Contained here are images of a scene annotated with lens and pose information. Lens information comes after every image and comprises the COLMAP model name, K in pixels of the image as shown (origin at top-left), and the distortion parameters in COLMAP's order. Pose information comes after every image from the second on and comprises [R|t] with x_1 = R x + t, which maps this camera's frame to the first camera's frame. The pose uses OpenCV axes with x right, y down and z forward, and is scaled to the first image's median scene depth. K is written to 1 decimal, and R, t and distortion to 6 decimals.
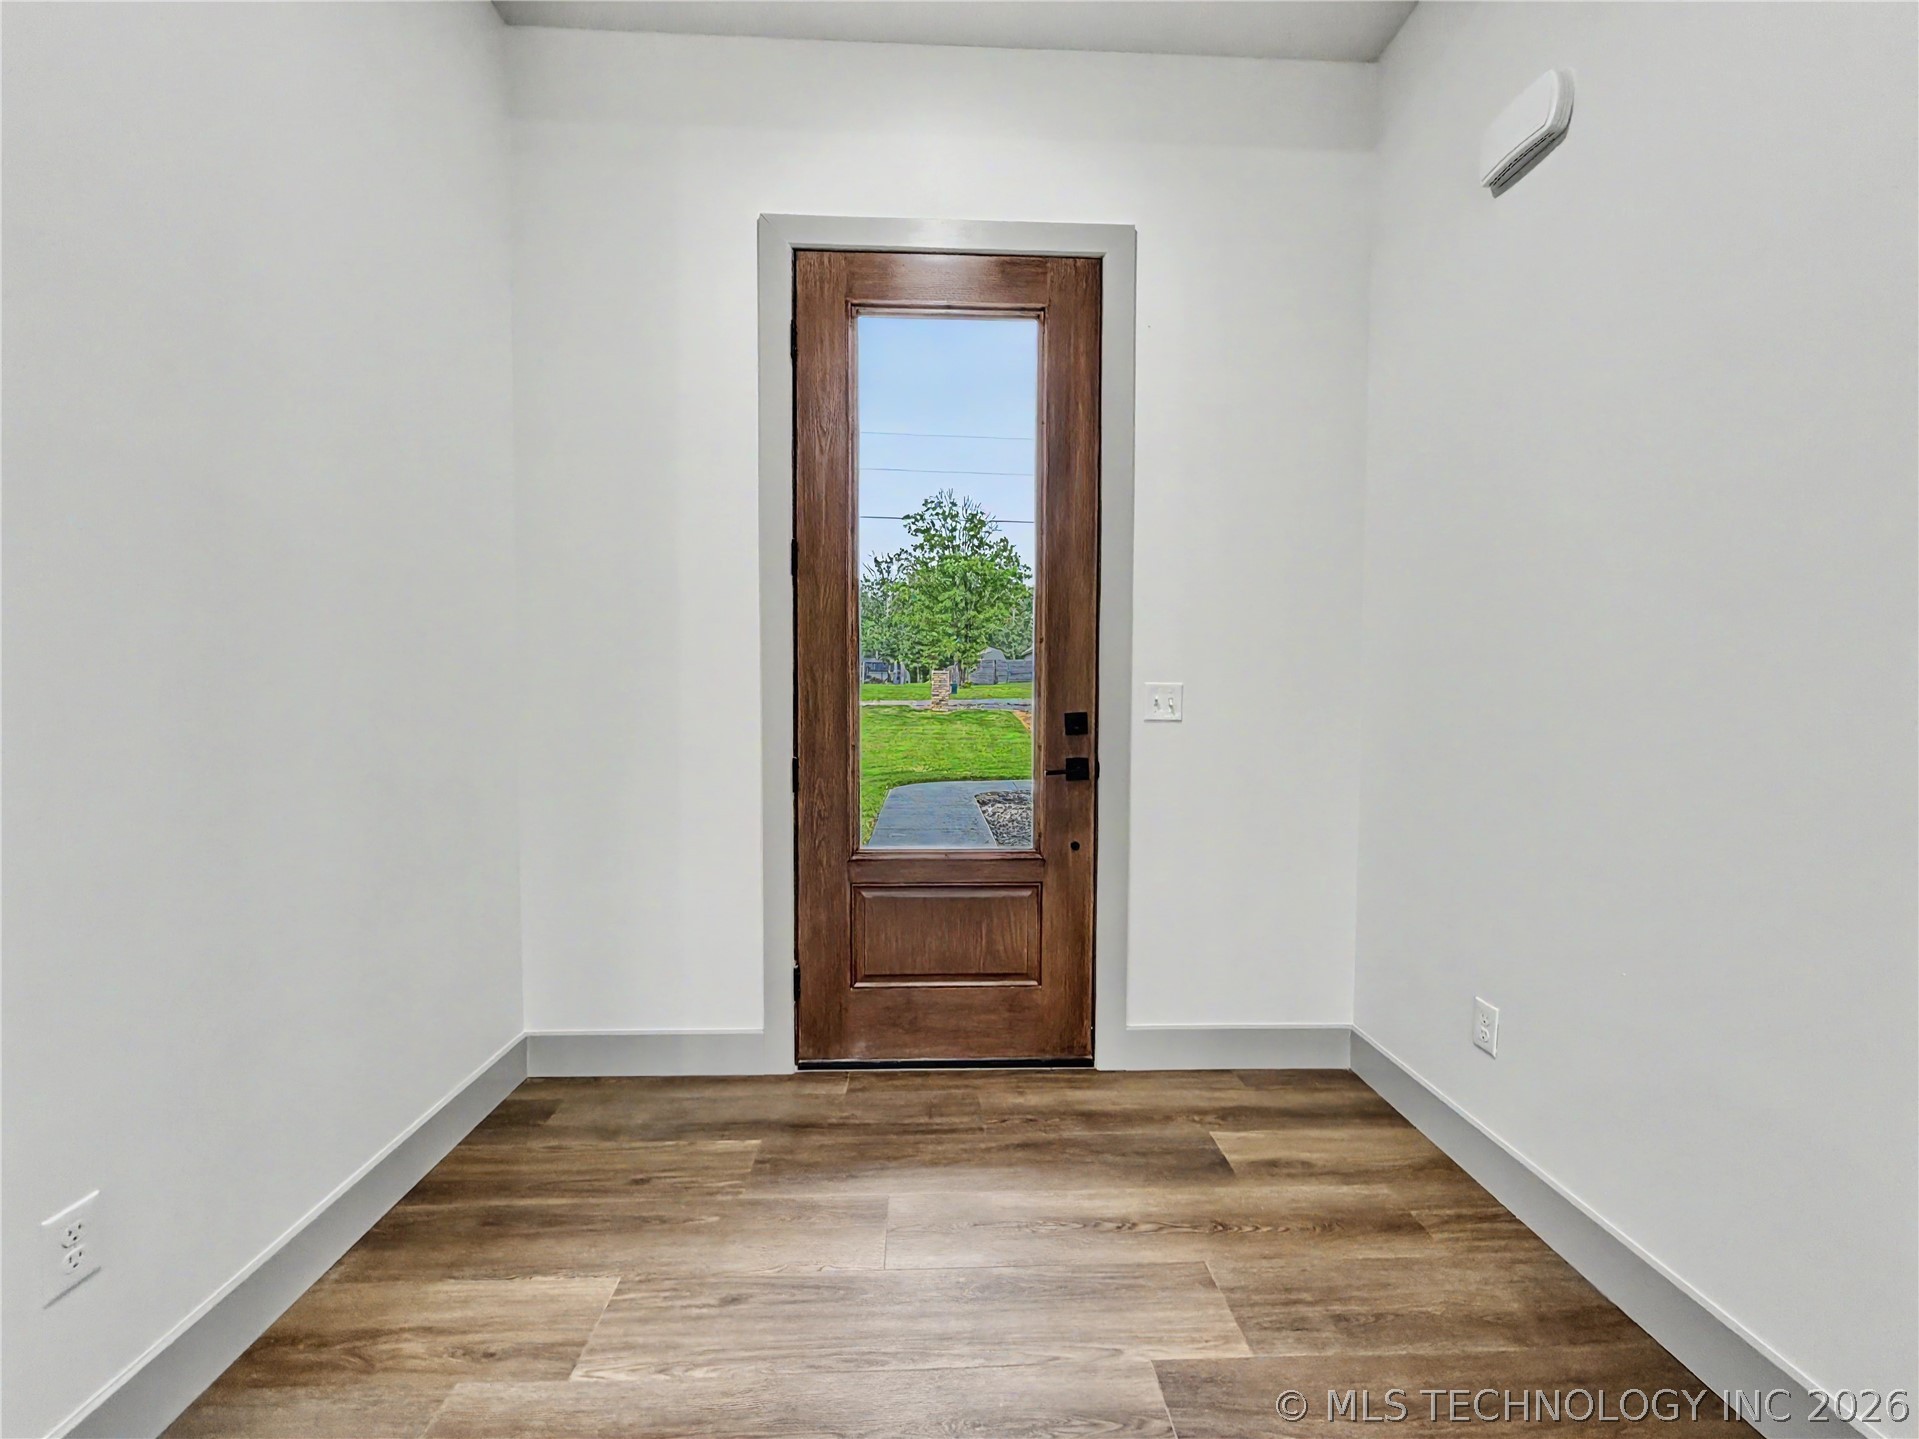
lens RADIAL K [[760.3, 0, 954.8], [0, 760.3, 720.3], [0, 0, 1]] dist [-0.002391, -0.000395]
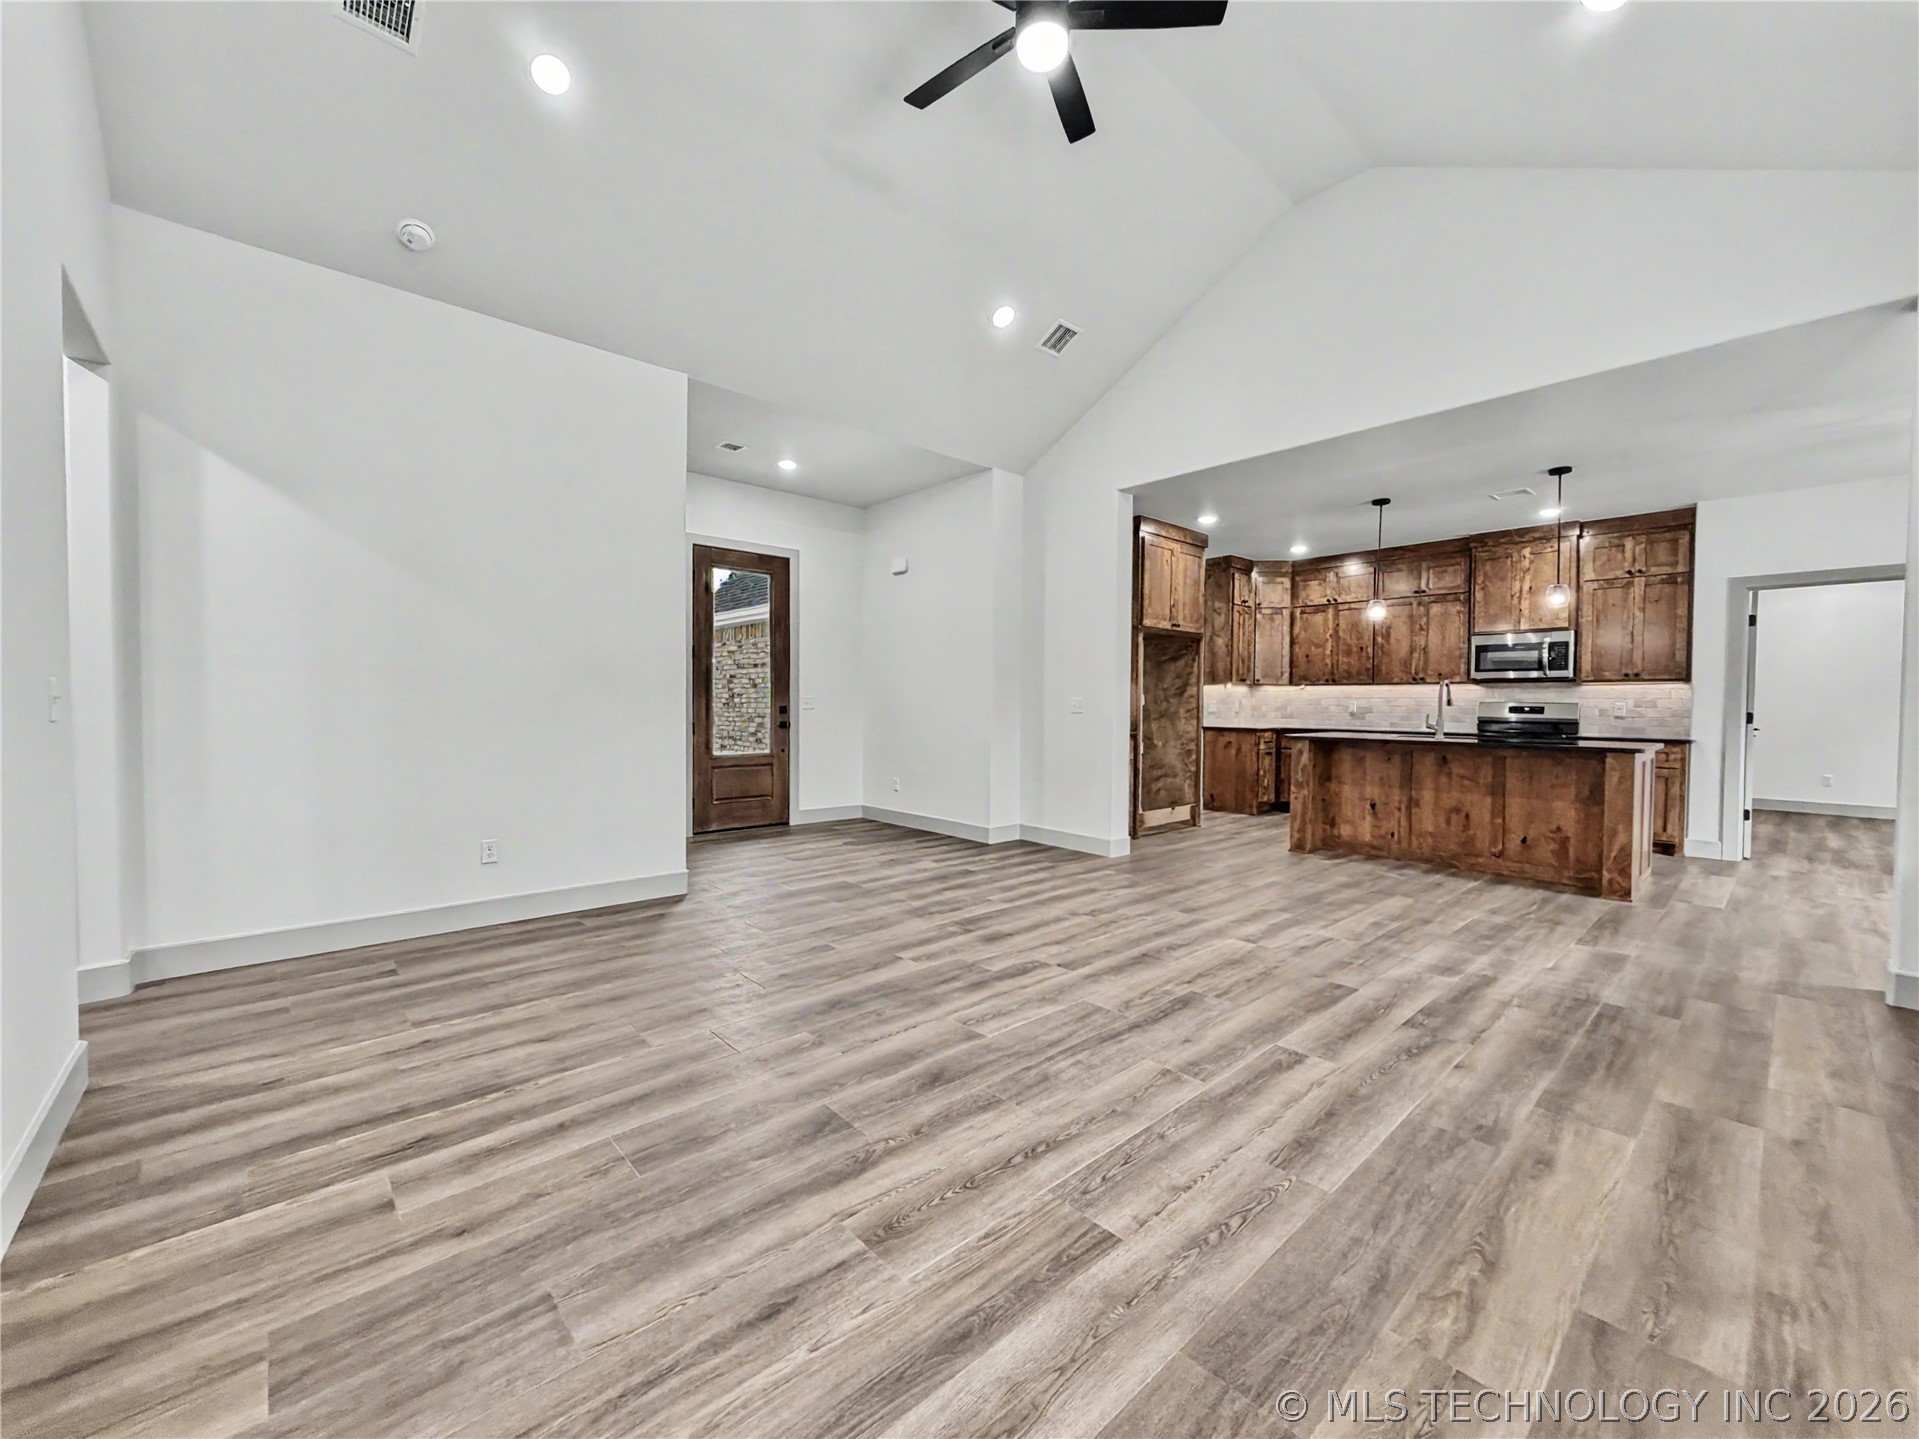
lens RADIAL K [[763.8, 0, 955.6], [0, 763.8, 718.4], [0, 0, 1]] dist [-0.000069, 0.000208]
pose [[0.767052, -0.008540, 0.641528, -1.236962], [0.016870, 0.999834, -0.006862, 0.070336], [-0.641363, 0.016086, 0.767069, -1.725416]]
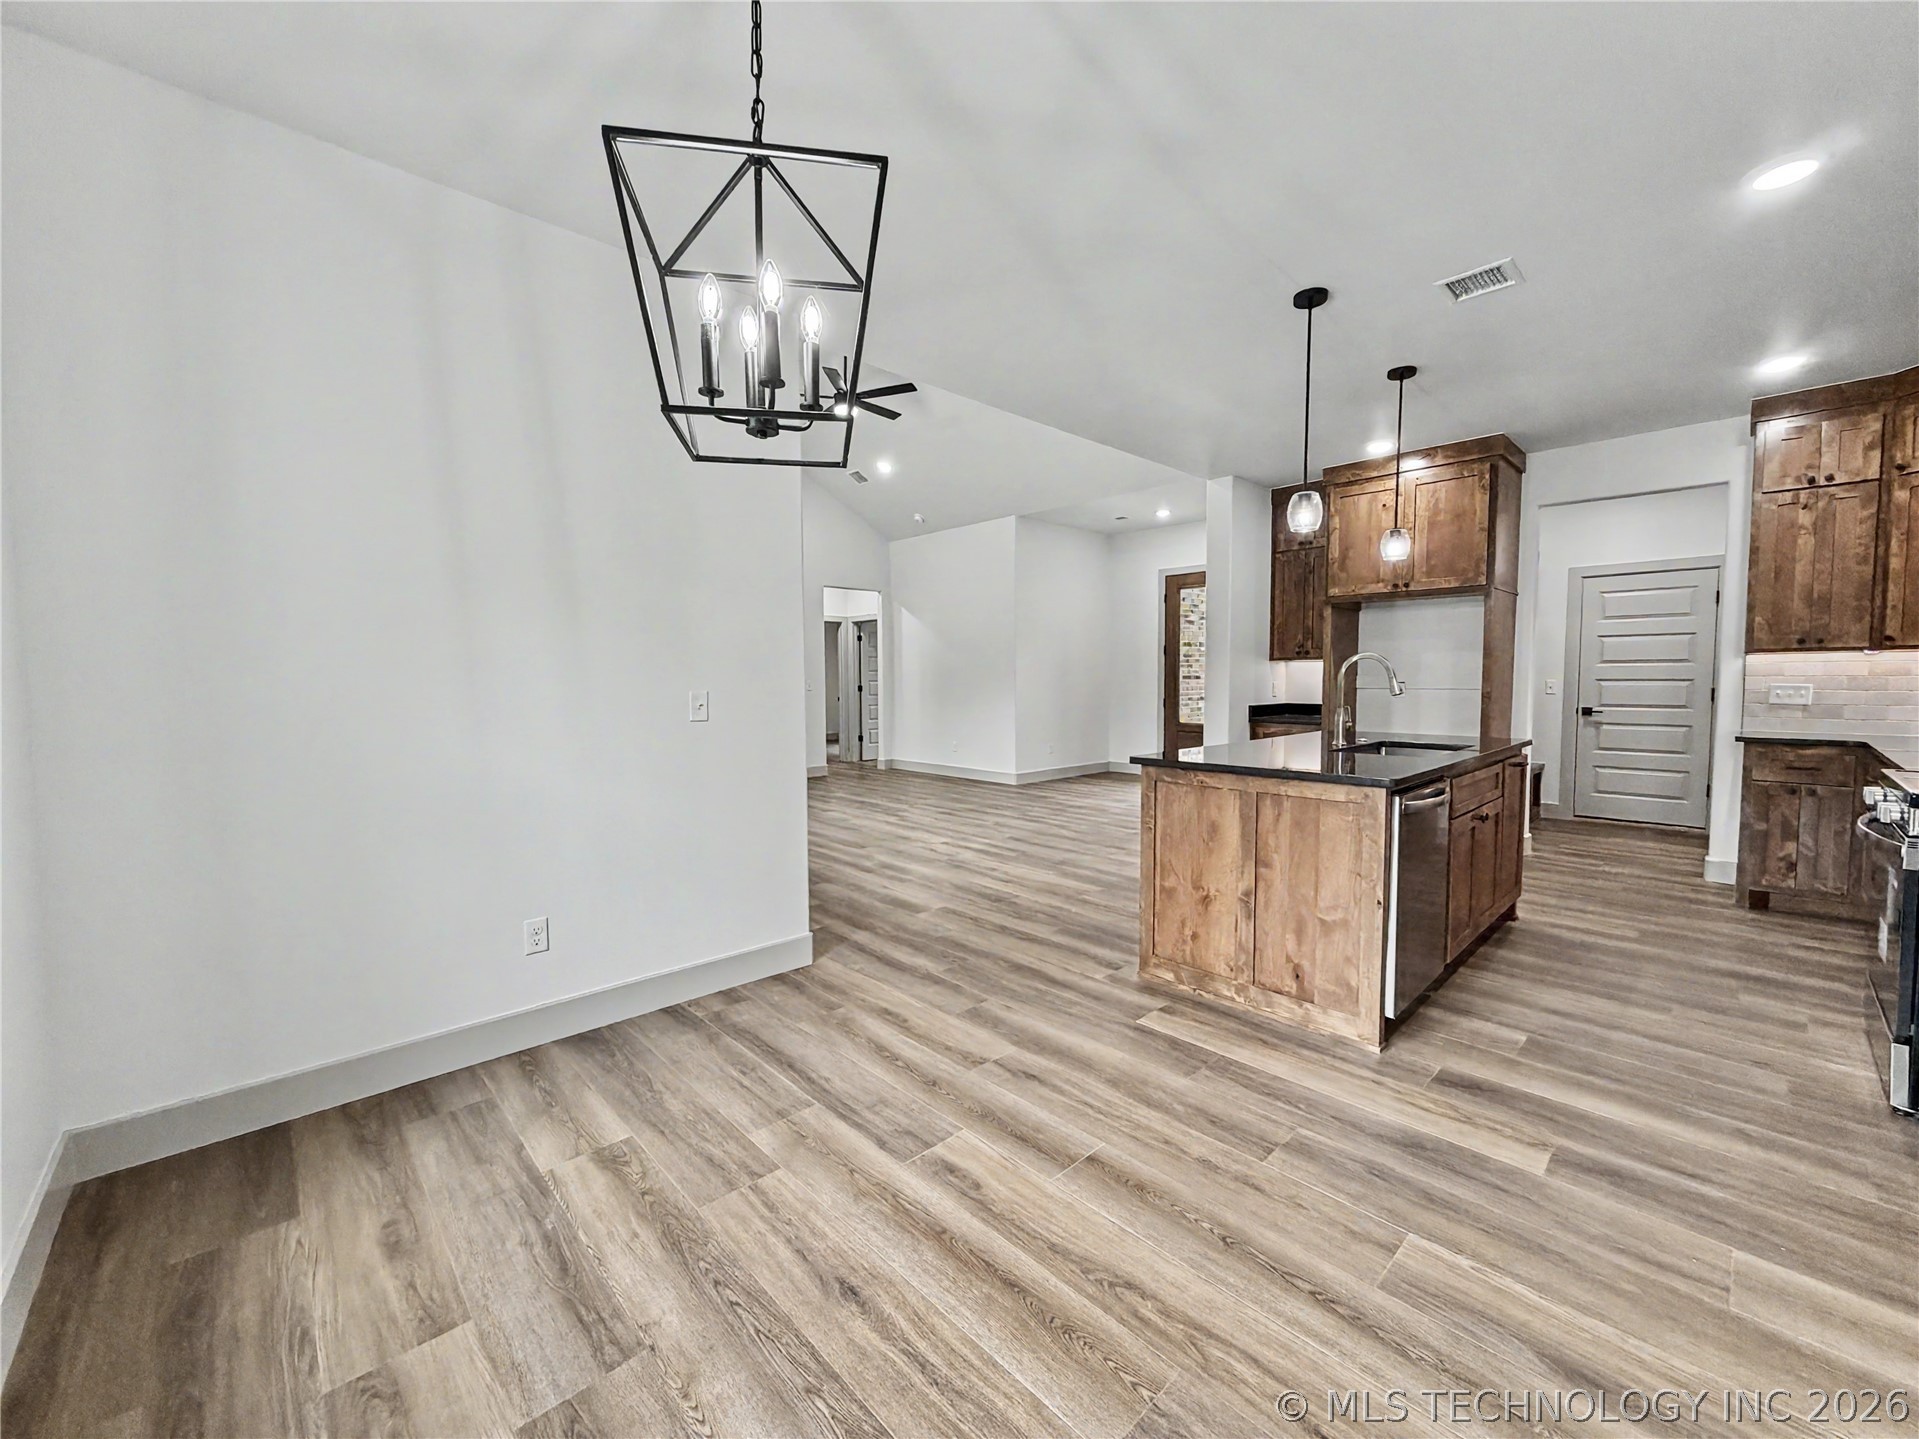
lens RADIAL K [[763.8, 0, 955.6], [0, 763.8, 718.4], [0, 0, 1]] dist [-0.000069, 0.000208]
pose [[0.656416, 0.036338, -0.753524, 2.084317], [-0.023264, 0.999339, 0.027926, 0.064386], [0.754041, -0.000801, 0.656827, -2.467772]]
